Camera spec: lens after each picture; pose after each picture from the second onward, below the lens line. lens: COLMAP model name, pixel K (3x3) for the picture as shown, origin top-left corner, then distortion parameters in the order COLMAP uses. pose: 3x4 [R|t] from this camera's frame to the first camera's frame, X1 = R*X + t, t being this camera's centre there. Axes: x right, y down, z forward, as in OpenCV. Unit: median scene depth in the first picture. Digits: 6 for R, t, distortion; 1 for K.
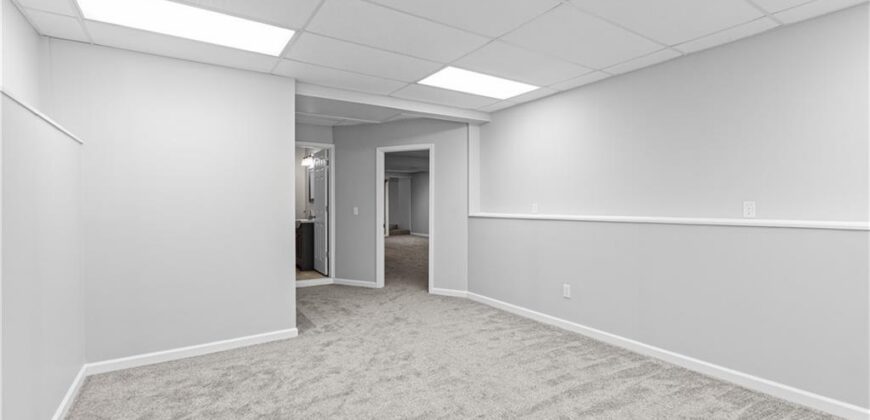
lens RADIAL K [[396.6, 0, 432.9], [0, 396.6, 209.8], [0, 0, 1]] dist [0.000913, 0.000535]
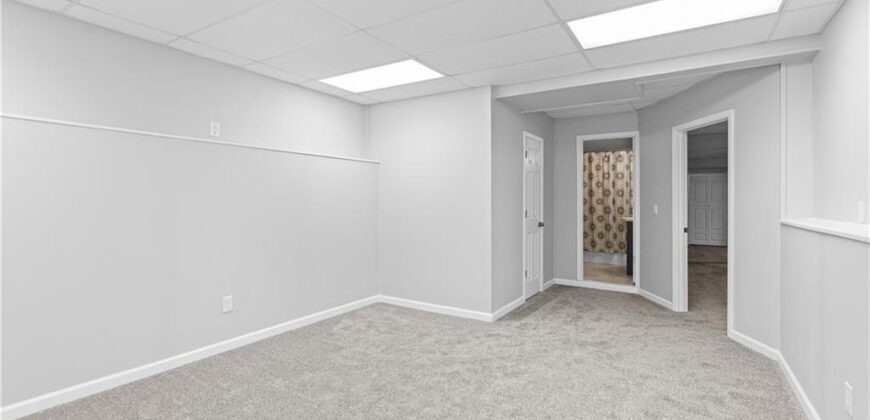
lens RADIAL K [[396.6, 0, 431.3], [0, 396.6, 212.3], [0, 0, 1]] dist [0.000913, 0.000535]
pose [[0.400268, 0.034264, -0.915757, 0.539923], [-0.015660, 0.999411, 0.030549, -0.013336], [0.916264, 0.002113, 0.400569, 0.379621]]
